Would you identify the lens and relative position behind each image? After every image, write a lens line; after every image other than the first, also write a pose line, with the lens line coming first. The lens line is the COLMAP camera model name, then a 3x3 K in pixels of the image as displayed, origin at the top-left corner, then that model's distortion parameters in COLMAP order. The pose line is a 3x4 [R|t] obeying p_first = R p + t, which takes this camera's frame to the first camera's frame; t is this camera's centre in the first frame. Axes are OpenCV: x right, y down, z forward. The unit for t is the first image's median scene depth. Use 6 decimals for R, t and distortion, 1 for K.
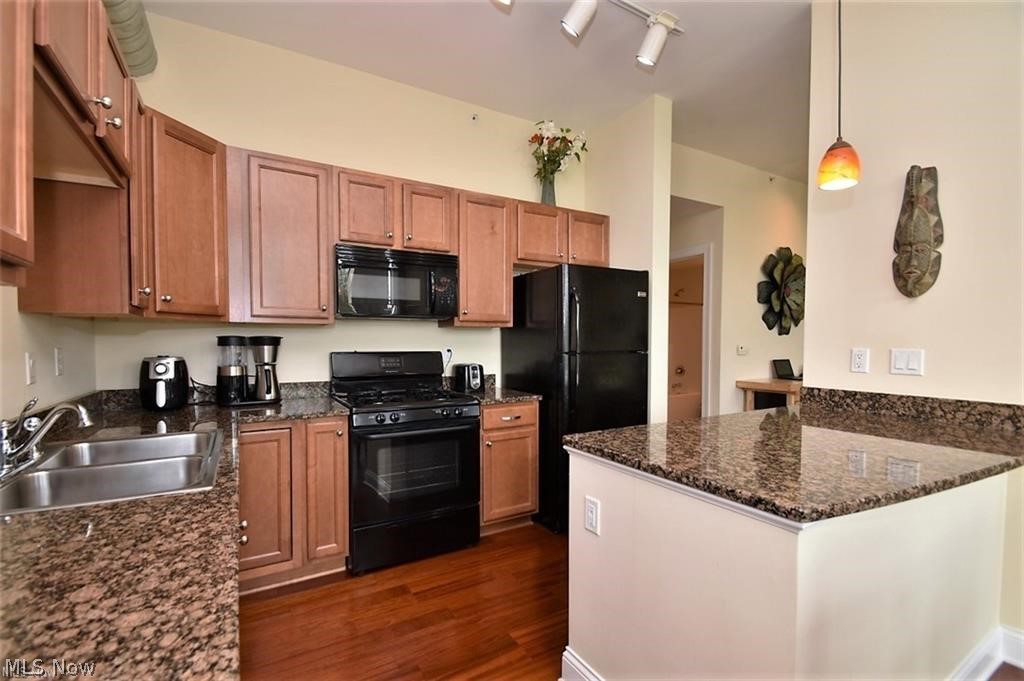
lens RADIAL K [[462.7, 0, 508.8], [0, 462.7, 355.1], [0, 0, 1]] dist [-0.001849, -0.001366]
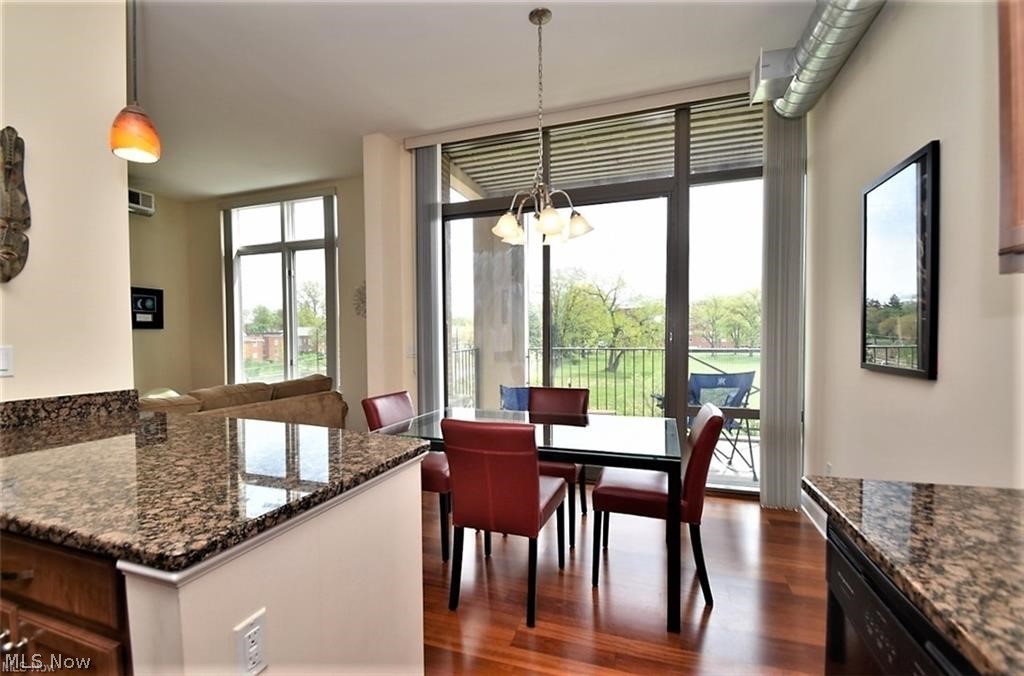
lens RADIAL K [[439.4, 0, 510.5], [0, 439.4, 350.5], [0, 0, 1]] dist [-0.024275, -0.000238]
pose [[-0.652348, -0.017896, 0.757708, -0.337151], [0.032193, 0.998165, 0.051292, -0.015429], [-0.757235, 0.057853, -0.650575, 0.921412]]
